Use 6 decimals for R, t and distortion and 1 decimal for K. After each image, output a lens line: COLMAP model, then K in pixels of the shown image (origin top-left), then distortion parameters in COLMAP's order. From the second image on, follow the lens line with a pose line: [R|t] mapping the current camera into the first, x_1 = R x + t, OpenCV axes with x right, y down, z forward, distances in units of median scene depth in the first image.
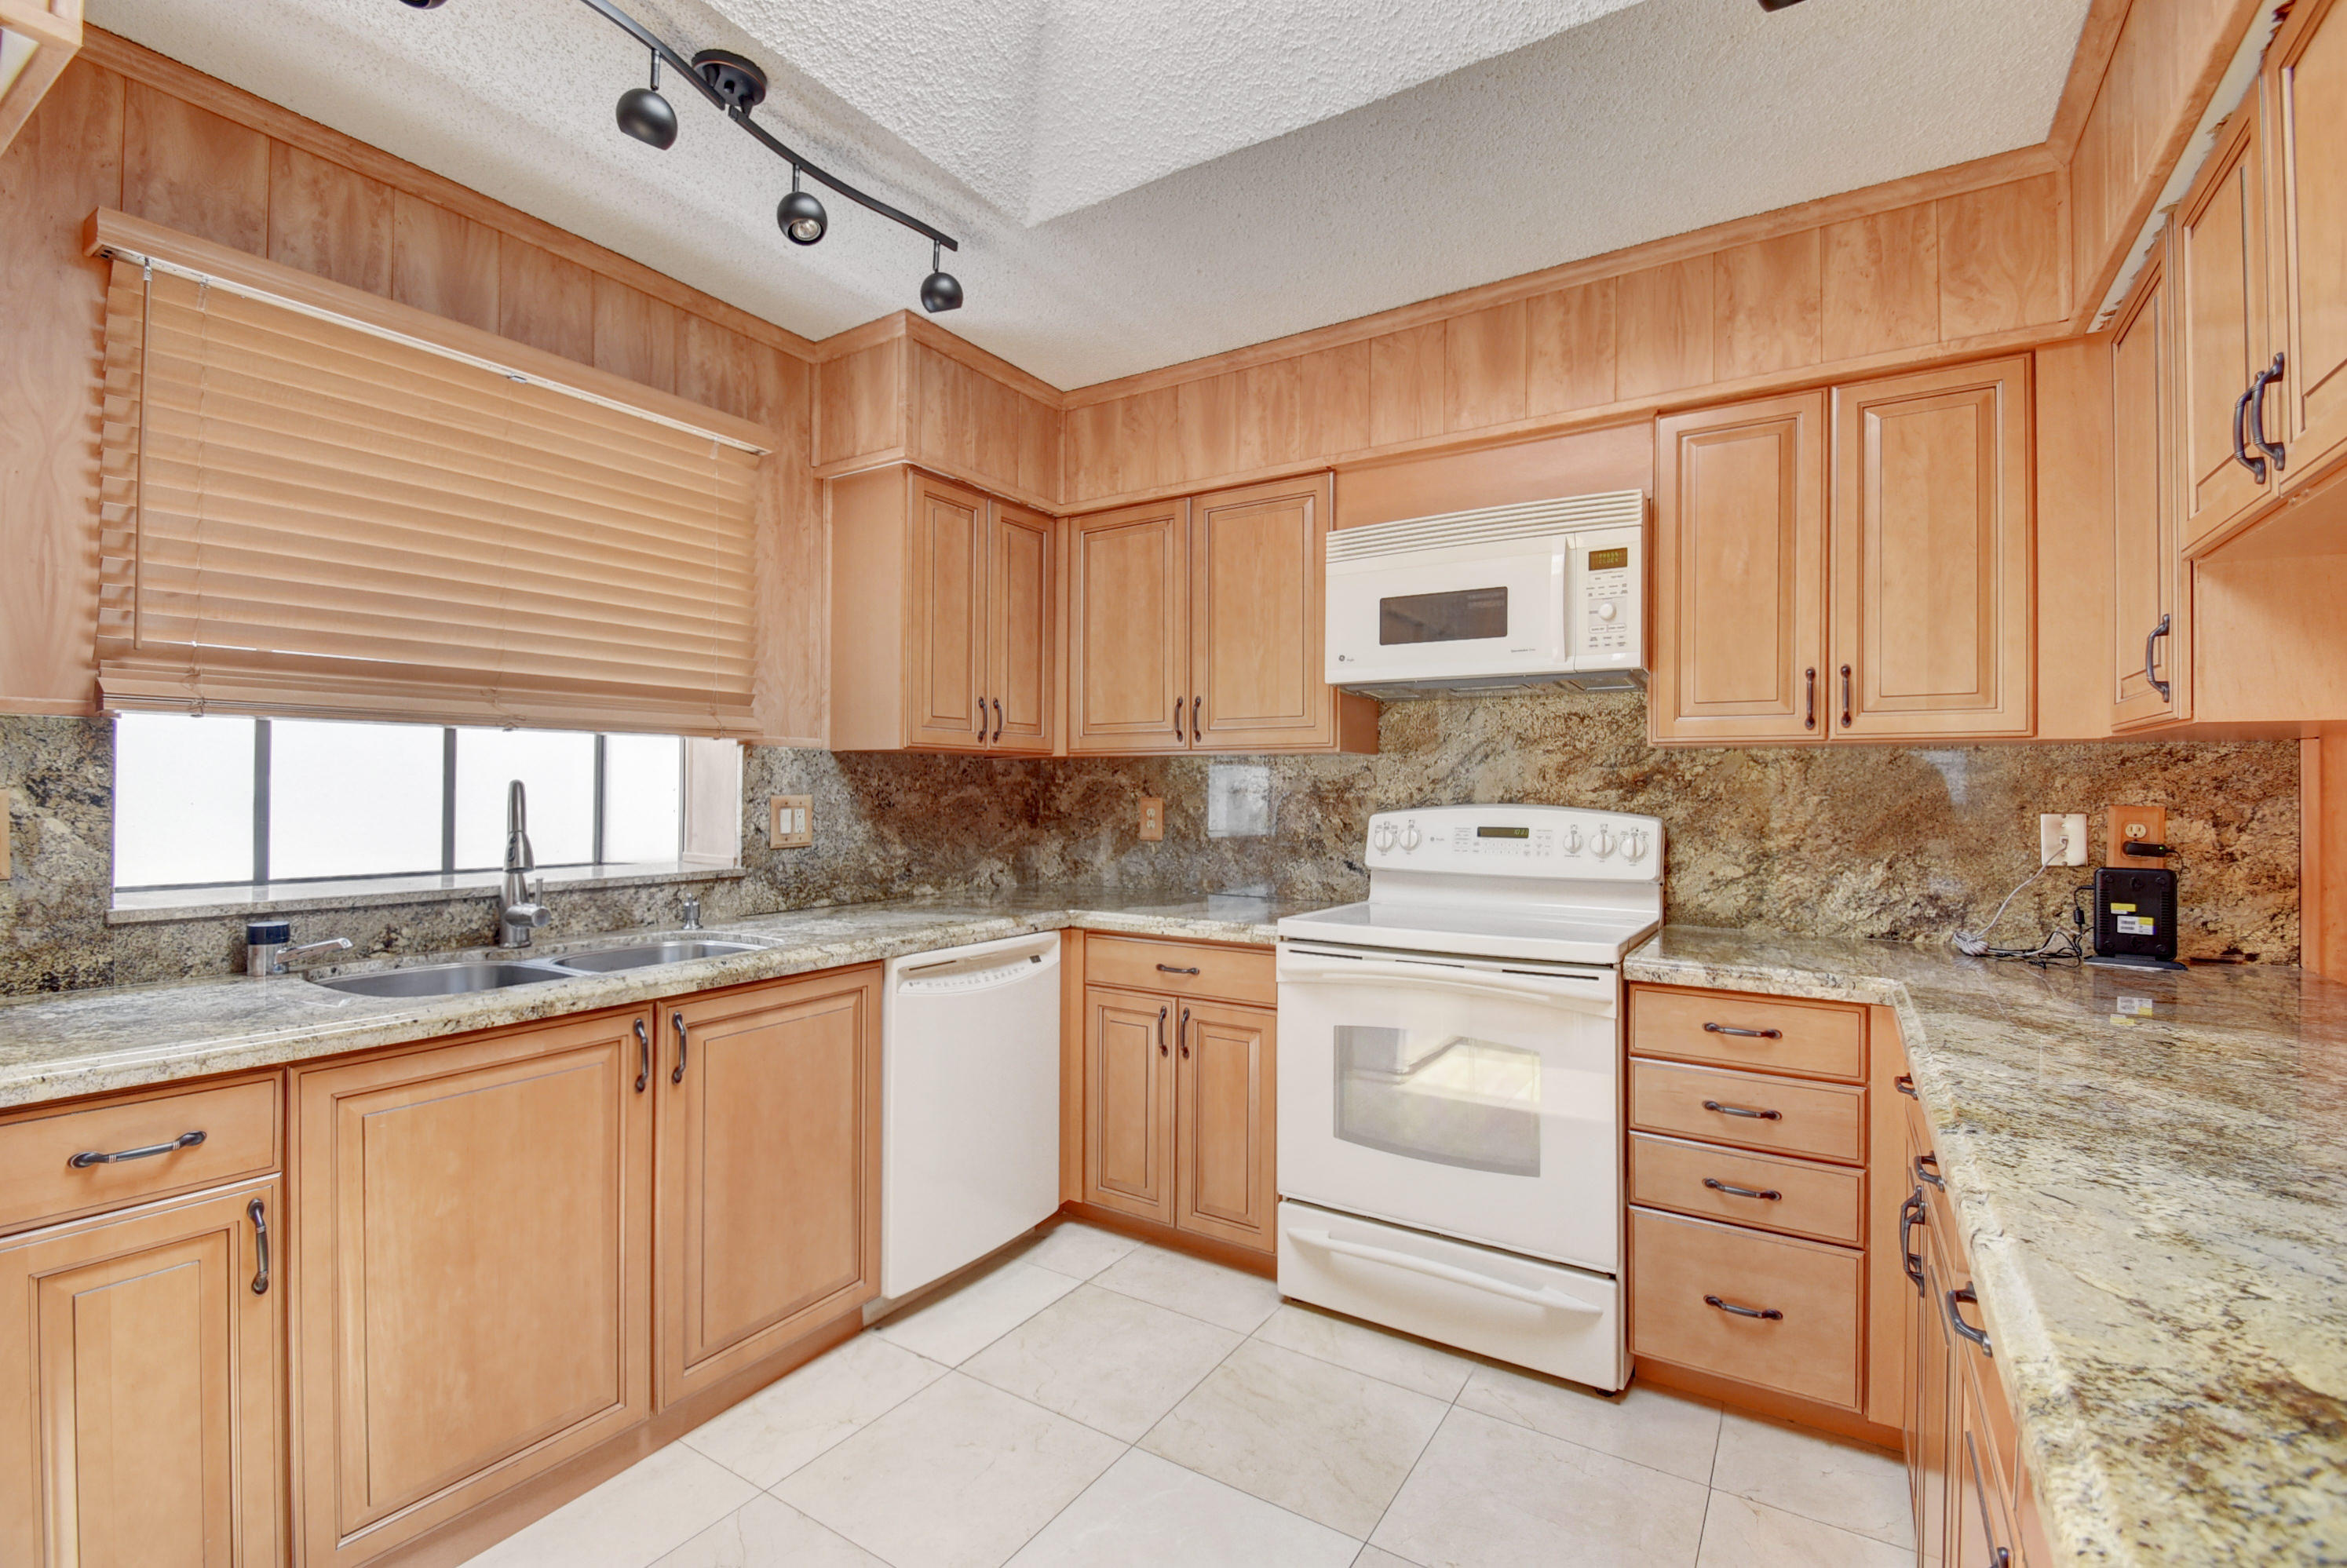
lens RADIAL K [[1028.6, 0, 1172.1], [0, 1028.6, 775.8], [0, 0, 1]] dist [-0.000102, -0.008840]
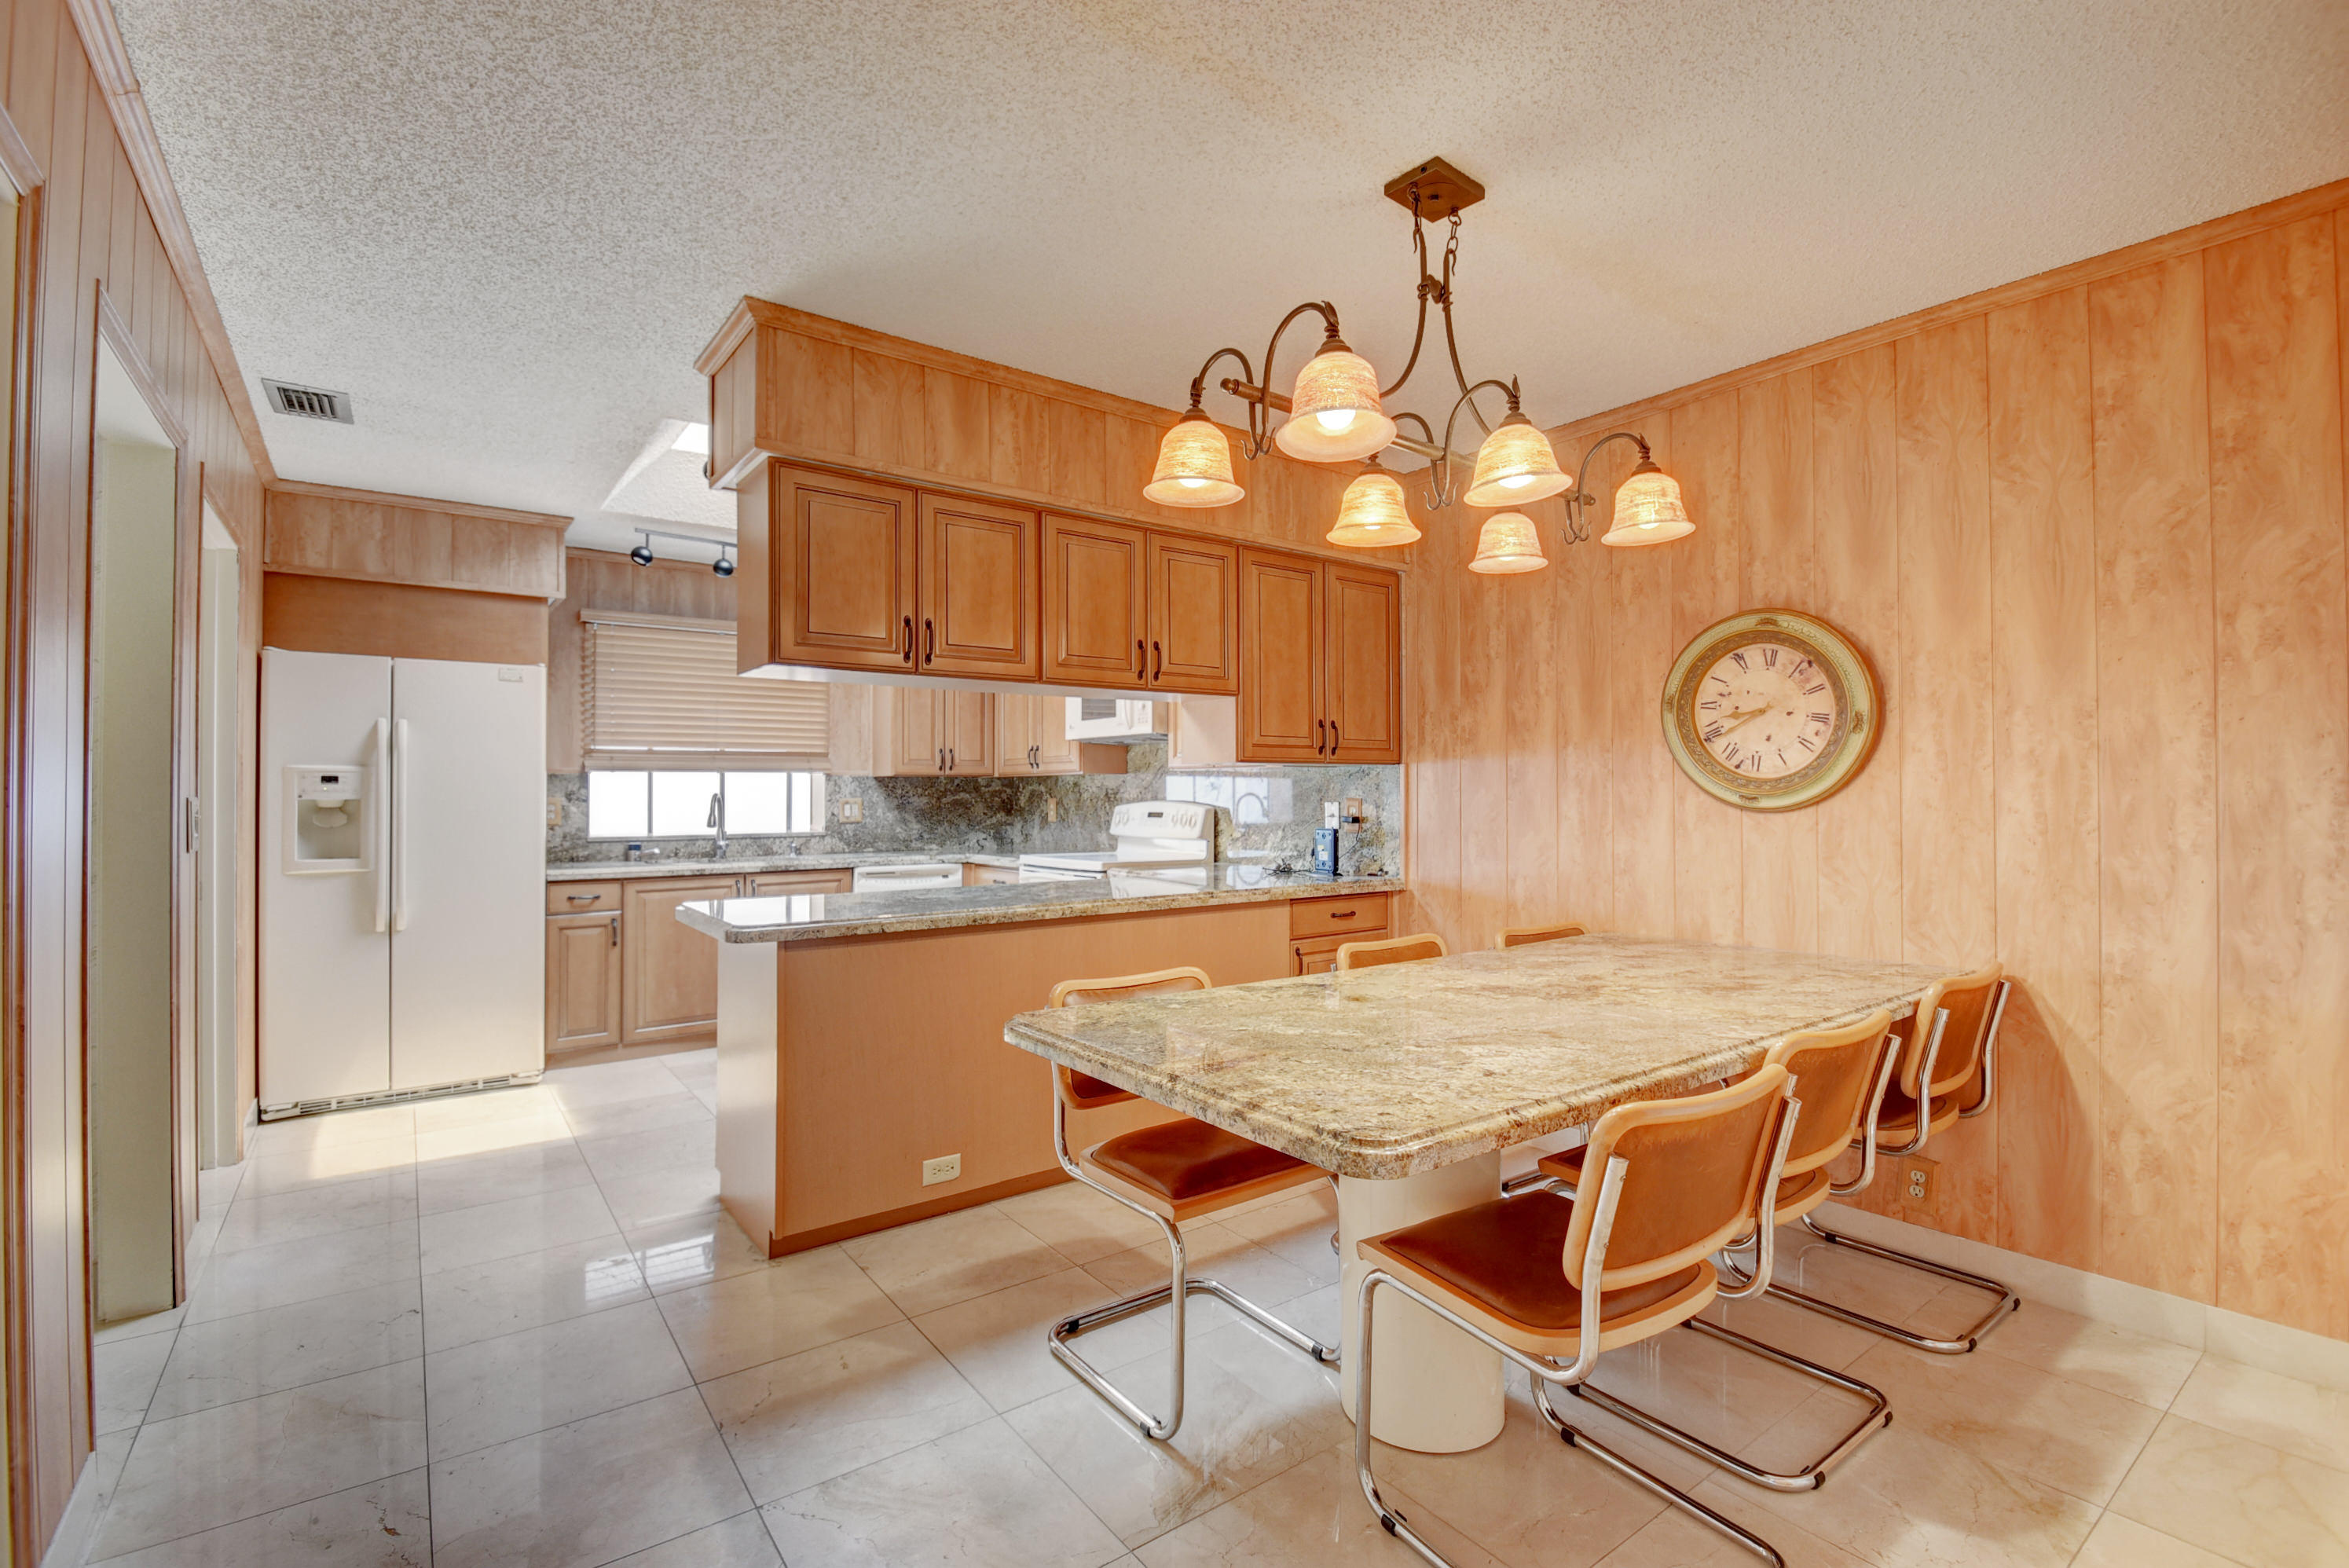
lens RADIAL K [[1024.3, 0, 1180.7], [0, 1024.3, 775.2], [0, 0, 1]] dist [0.000759, -0.000033]
pose [[0.938722, -0.015397, -0.344332, 1.026355], [0.013099, 0.999874, -0.008999, -0.000745], [0.344427, 0.003937, 0.938805, -0.776252]]
